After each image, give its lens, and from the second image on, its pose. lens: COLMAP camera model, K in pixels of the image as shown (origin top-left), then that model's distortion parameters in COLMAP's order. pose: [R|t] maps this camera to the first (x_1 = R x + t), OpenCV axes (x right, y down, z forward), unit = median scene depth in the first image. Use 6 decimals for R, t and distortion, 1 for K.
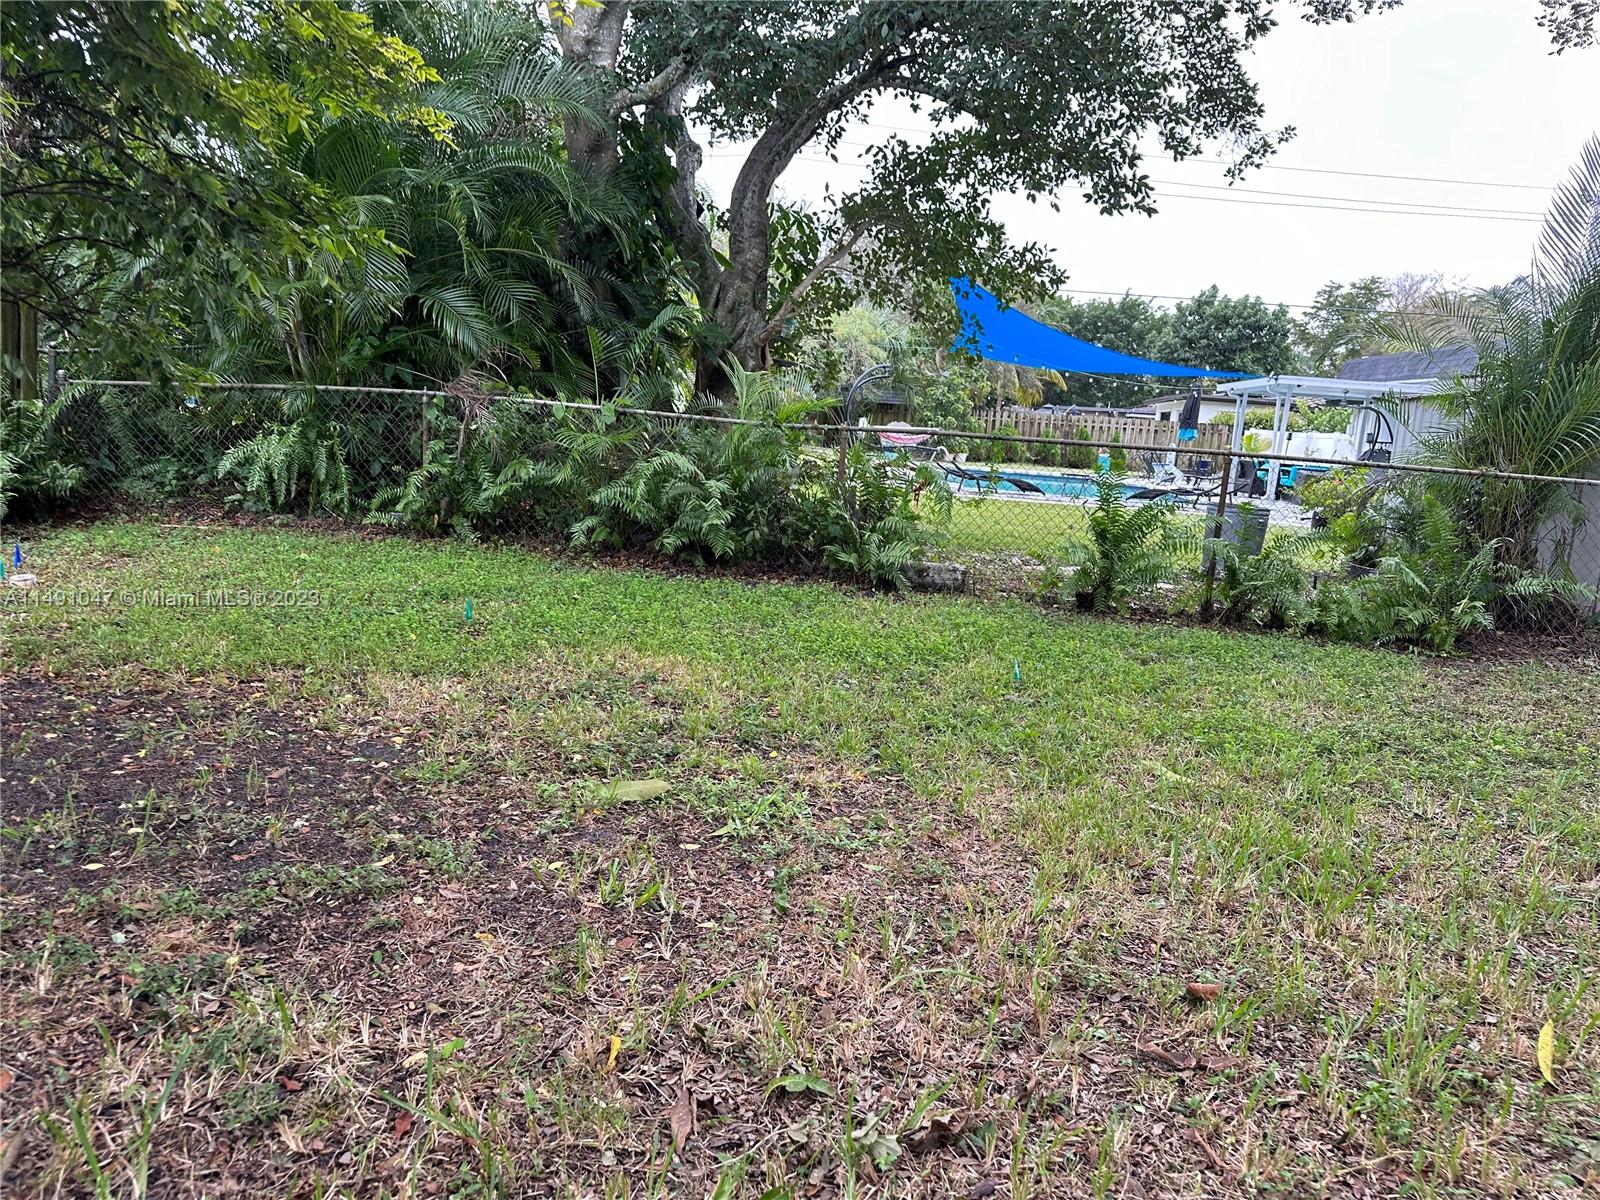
lens RADIAL K [[1117.2, 0, 804.5], [0, 1117.2, 597.8], [0, 0, 1]] dist [0.000100, -0.008249]
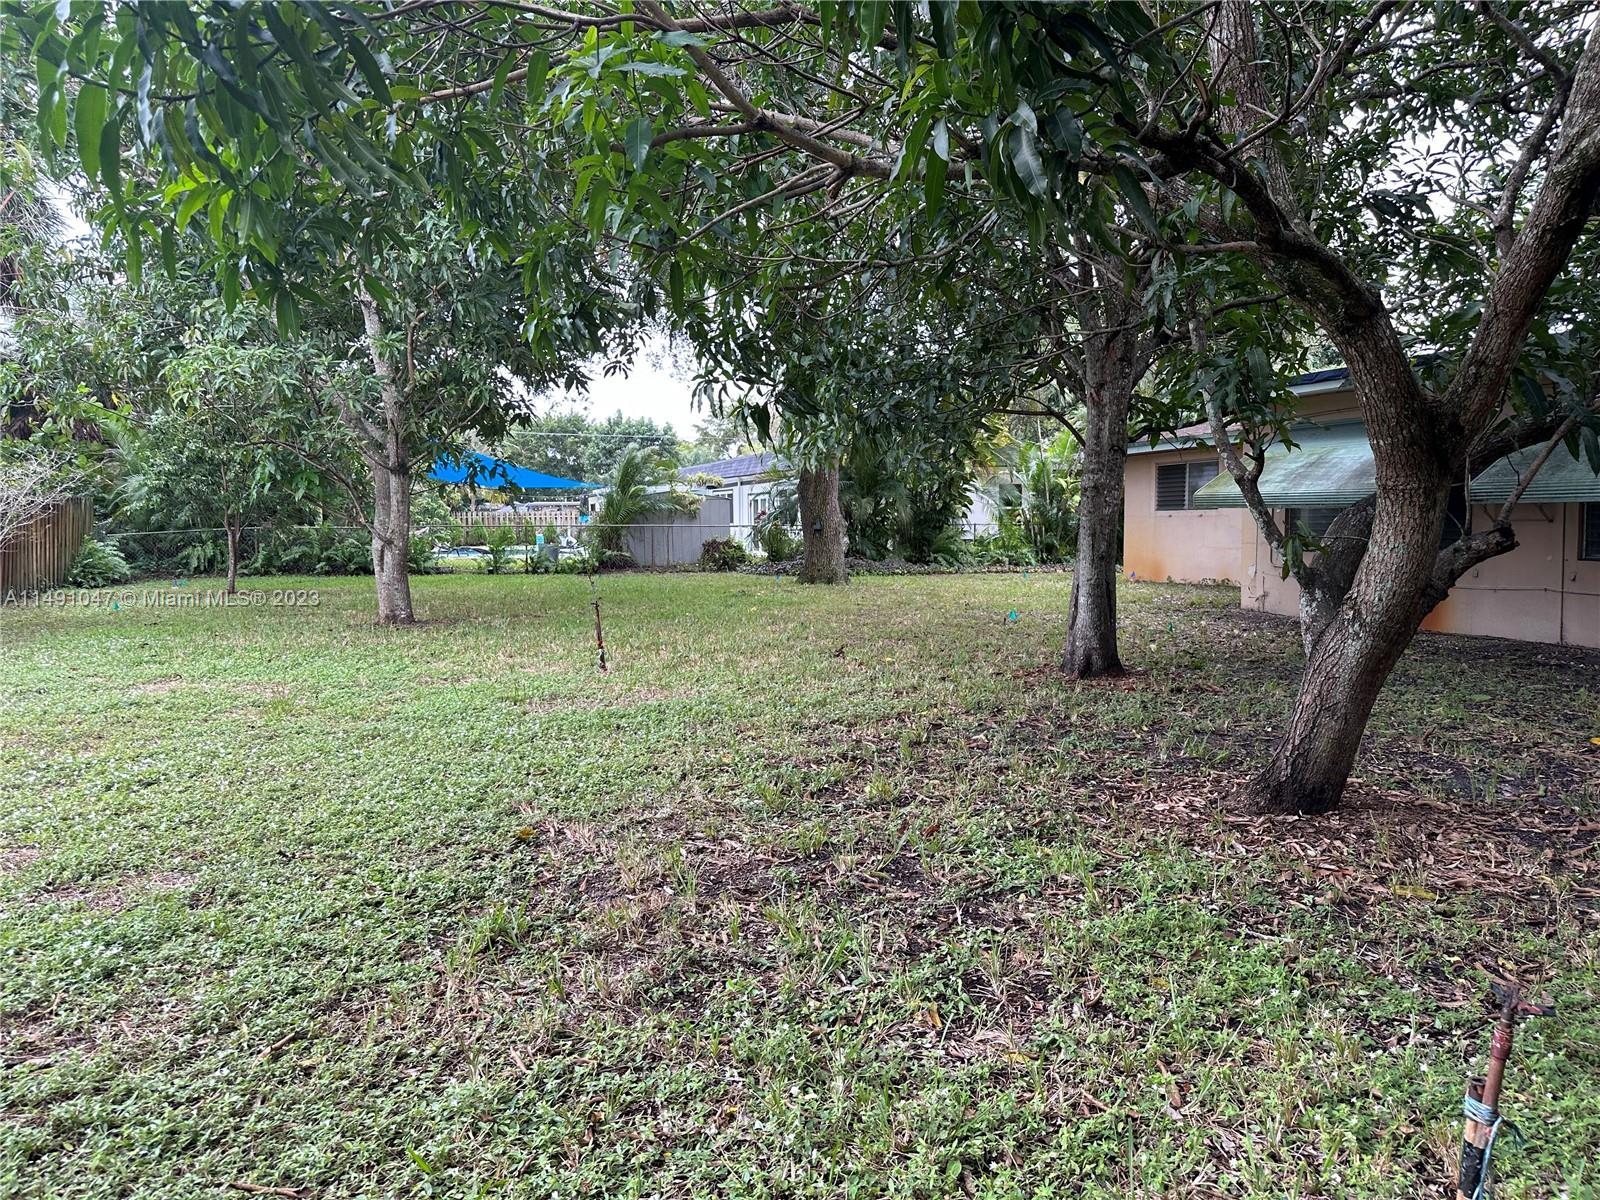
lens RADIAL K [[1117.2, 0, 803.6], [0, 1117.2, 597.9], [0, 0, 1]] dist [0.000100, -0.008249]
pose [[0.898216, -0.106660, 0.426416, -0.317140], [0.140838, 0.988803, -0.049336, 0.350904], [-0.416379, 0.104370, 0.903181, -2.234308]]
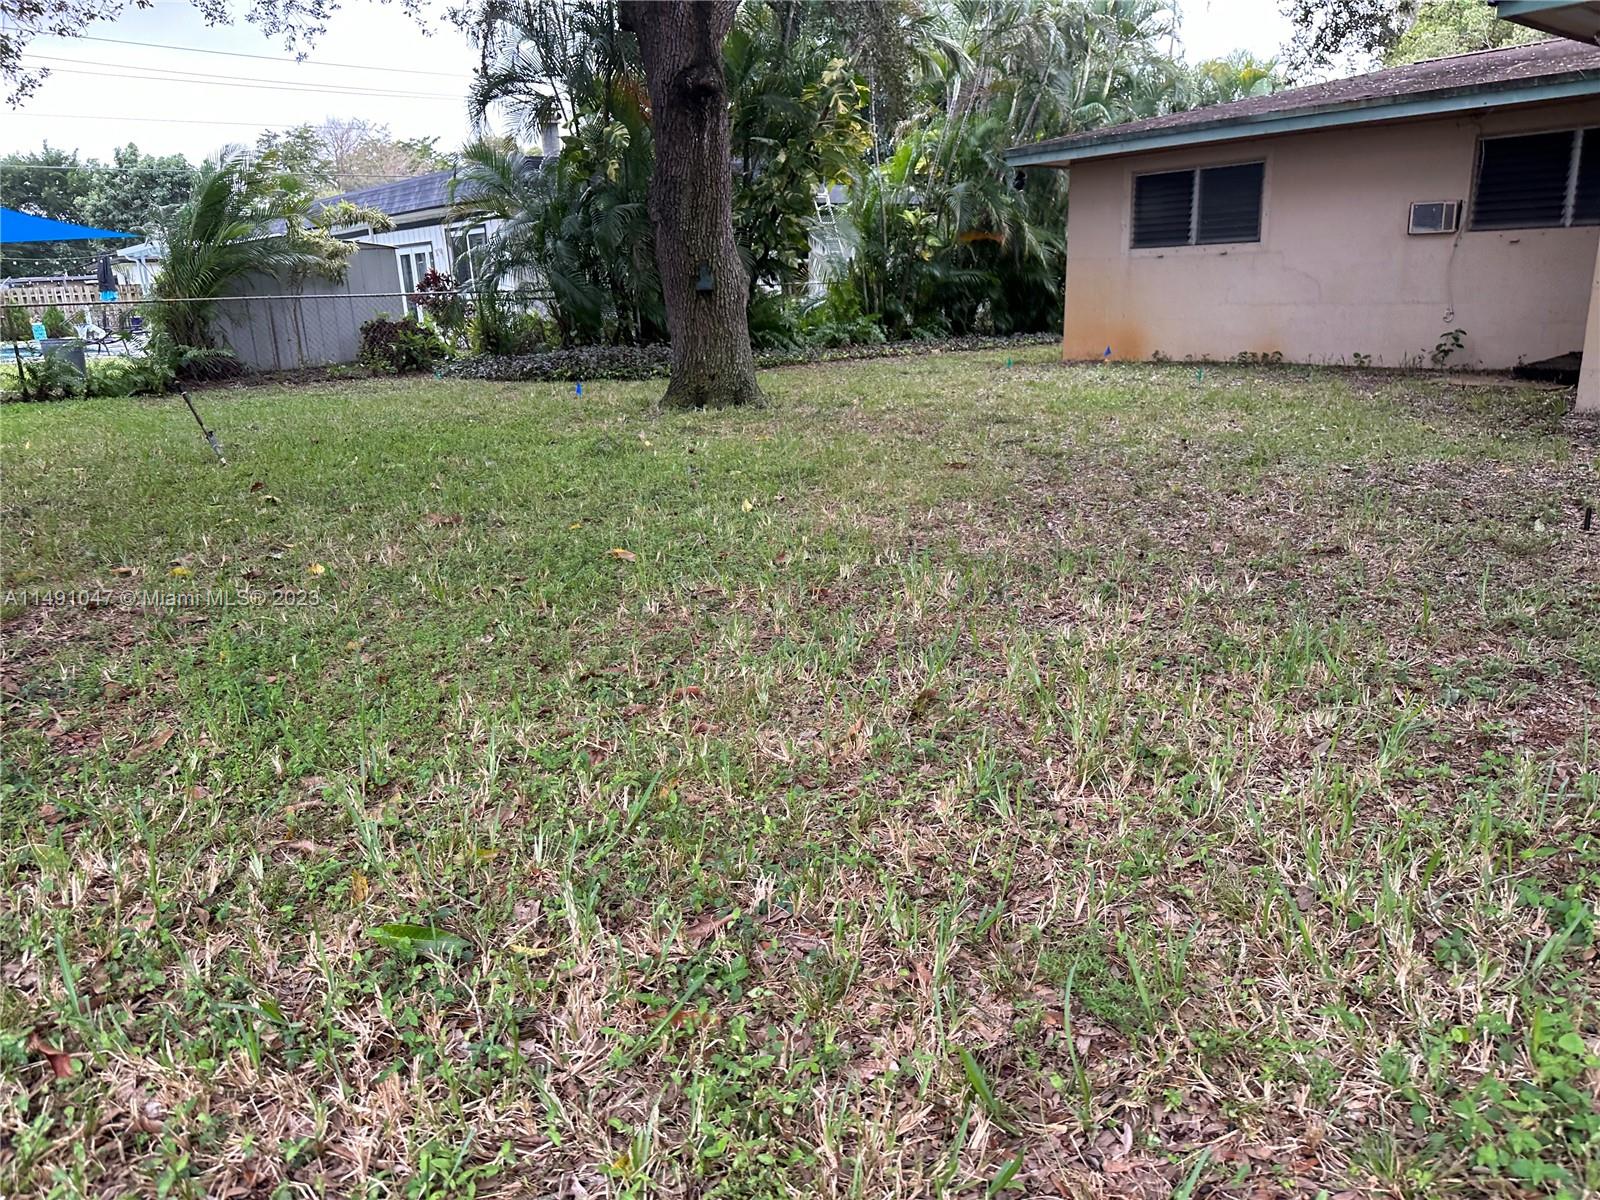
lens RADIAL K [[1117.2, 0, 802.9], [0, 1117.2, 607.4], [0, 0, 1]] dist [0.000100, -0.008249]
pose [[0.687881, -0.293496, 0.663838, -0.063916], [0.200093, 0.955839, 0.215255, 0.185680], [-0.697698, -0.015241, 0.716230, -1.066894]]
